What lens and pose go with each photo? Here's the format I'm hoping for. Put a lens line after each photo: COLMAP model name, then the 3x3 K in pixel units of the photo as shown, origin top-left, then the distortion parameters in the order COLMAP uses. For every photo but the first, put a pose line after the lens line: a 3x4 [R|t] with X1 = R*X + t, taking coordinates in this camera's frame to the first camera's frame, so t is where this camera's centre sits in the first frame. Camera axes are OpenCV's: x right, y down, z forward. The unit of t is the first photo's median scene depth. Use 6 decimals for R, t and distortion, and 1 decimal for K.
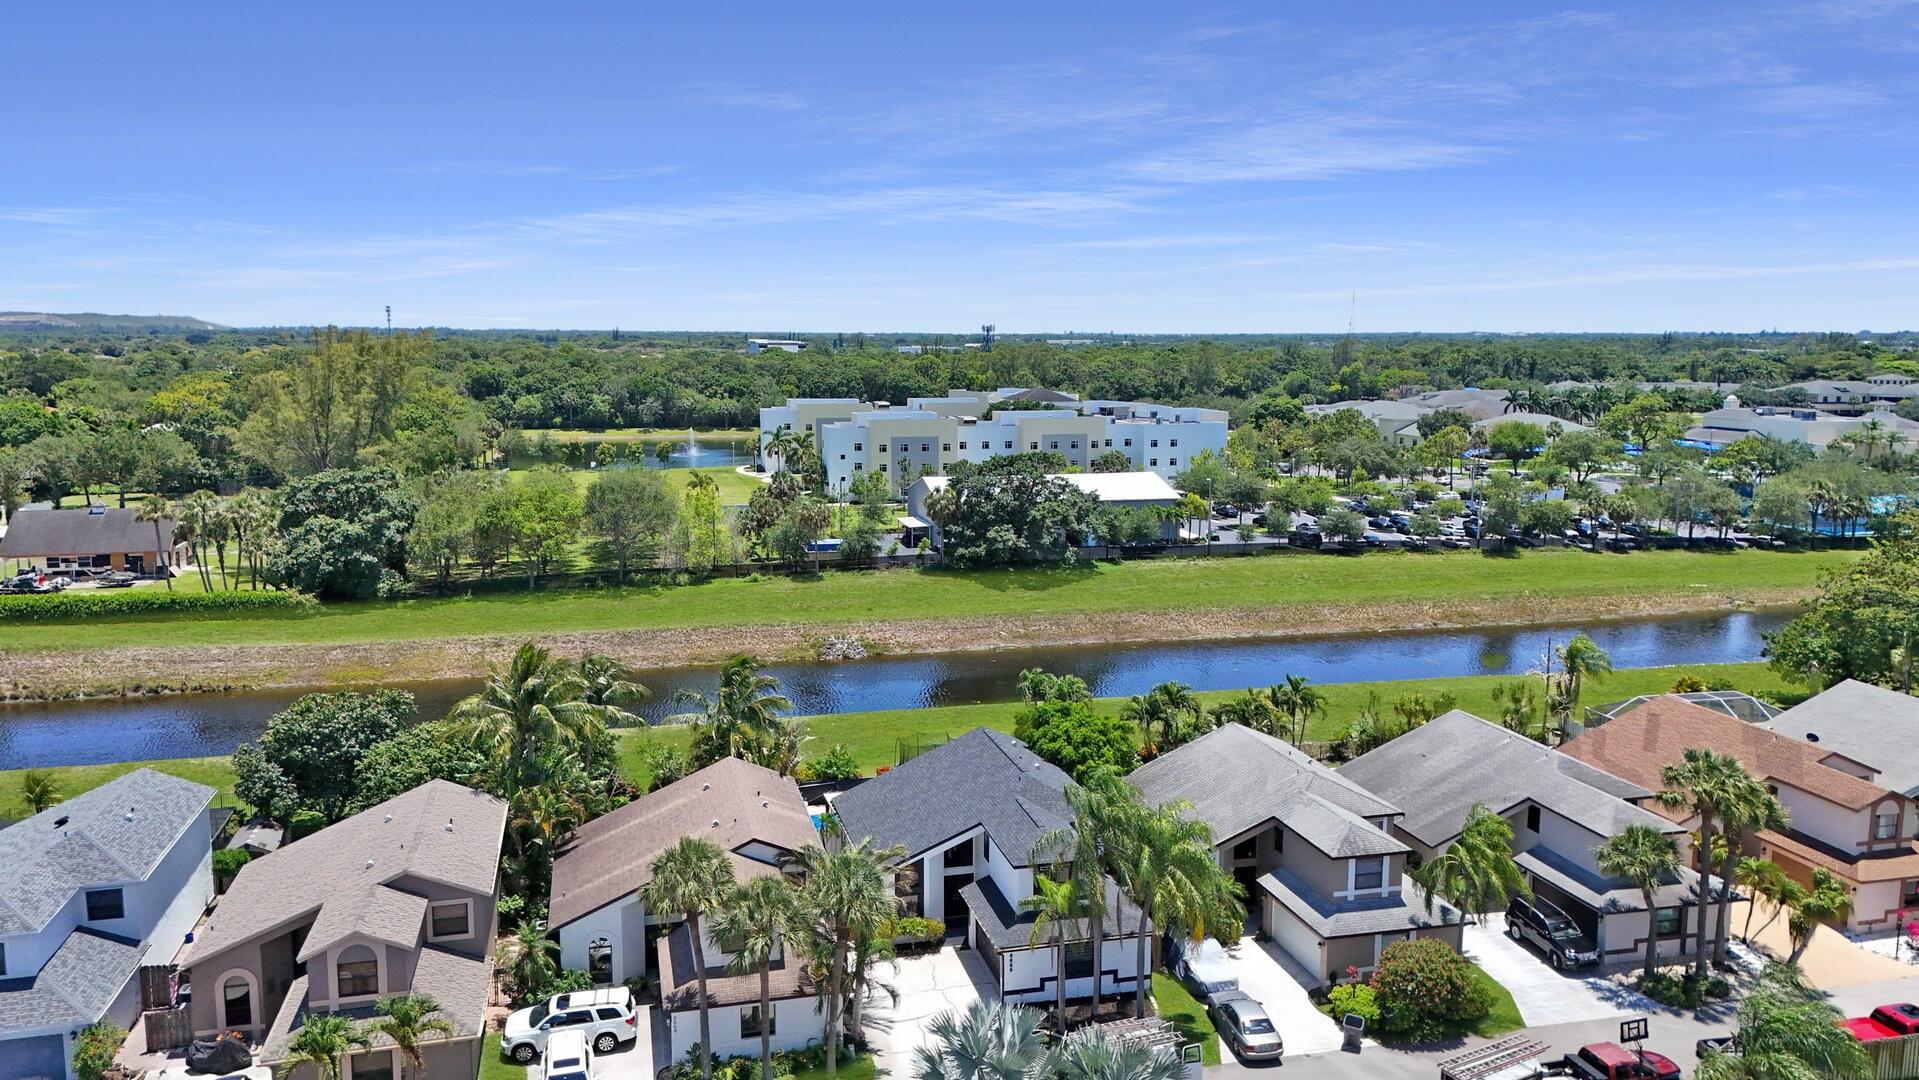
lens RADIAL K [[1408.6, 0, 959.5], [0, 1408.6, 540.0], [0, 0, 1]] dist [0.057974, -0.026054]
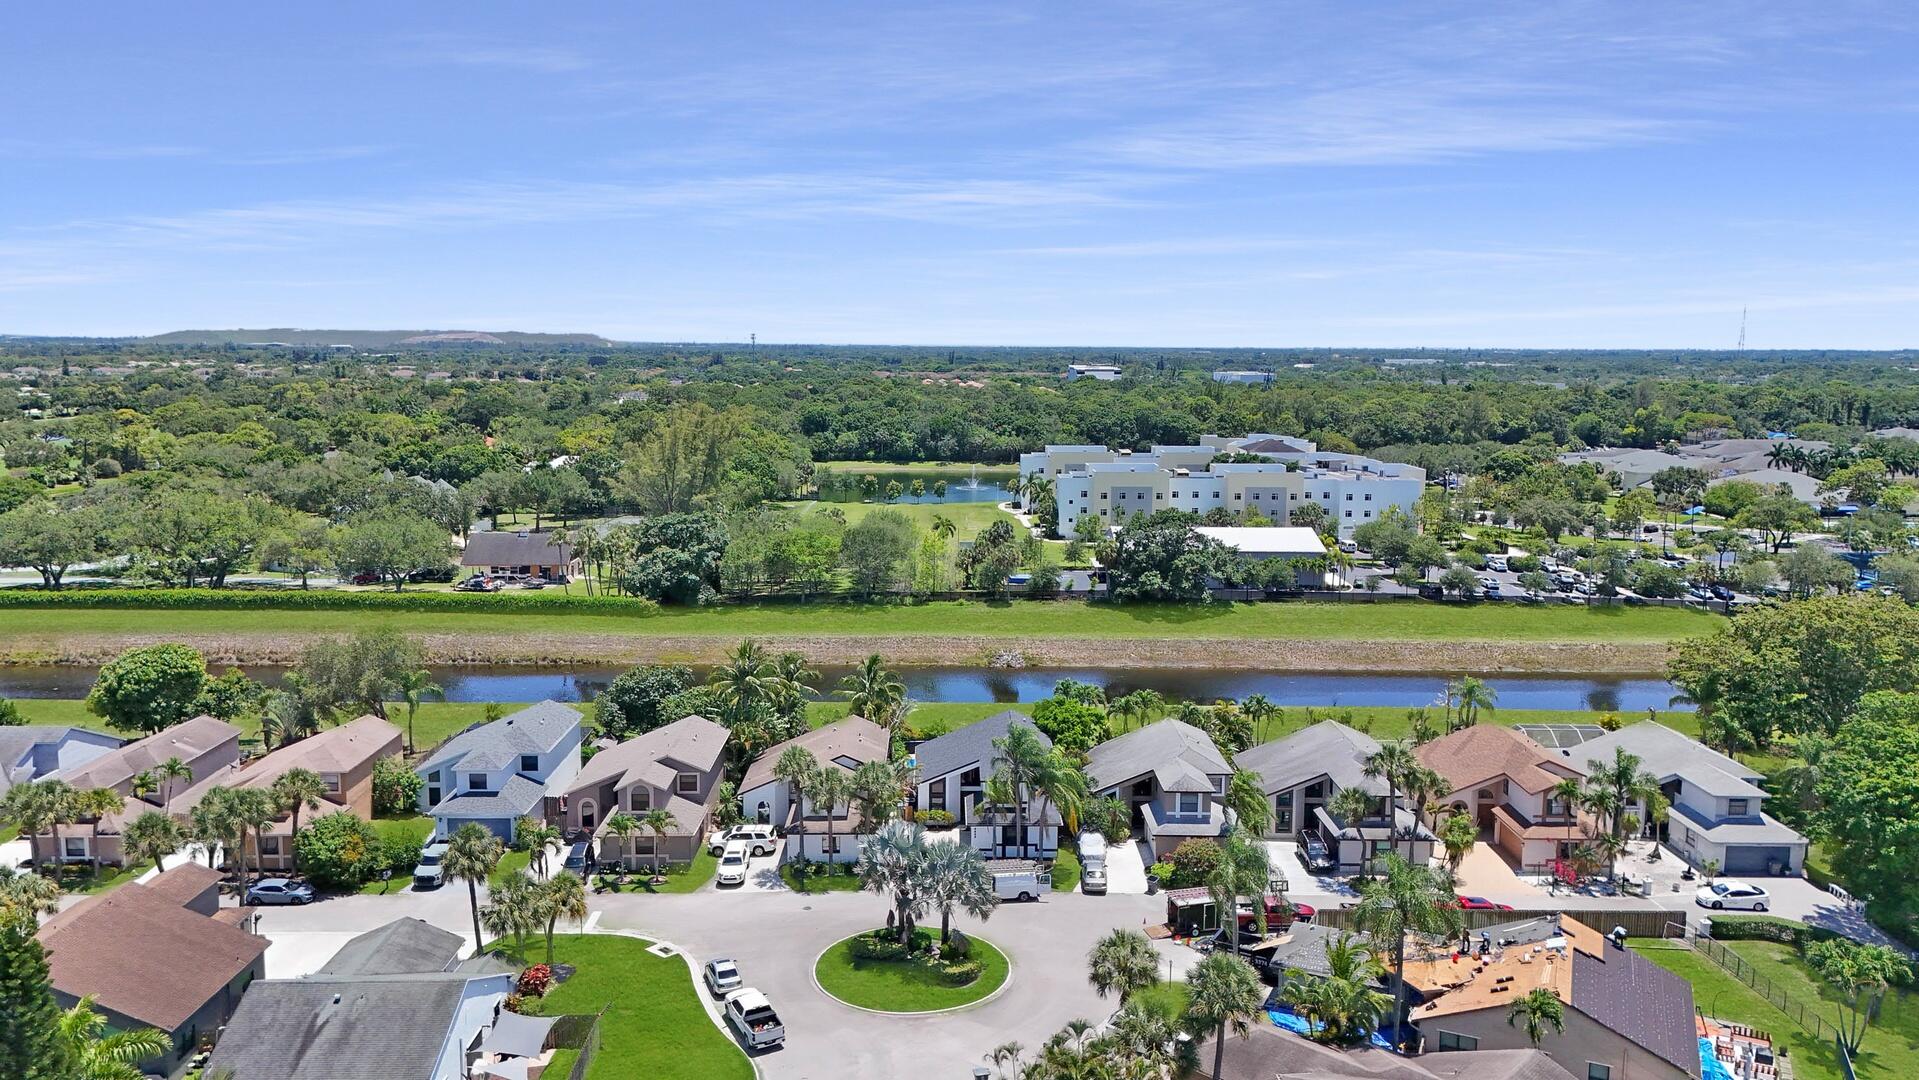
lens RADIAL K [[1379.9, 0, 959.5], [0, 1379.9, 540.0], [0, 0, 1]] dist [0.126523, -0.002189]
pose [[0.972651, 0.036112, -0.229446, 0.150872], [-0.038620, 0.999233, -0.006448, -0.023845], [0.229037, 0.015133, 0.973300, -0.272954]]
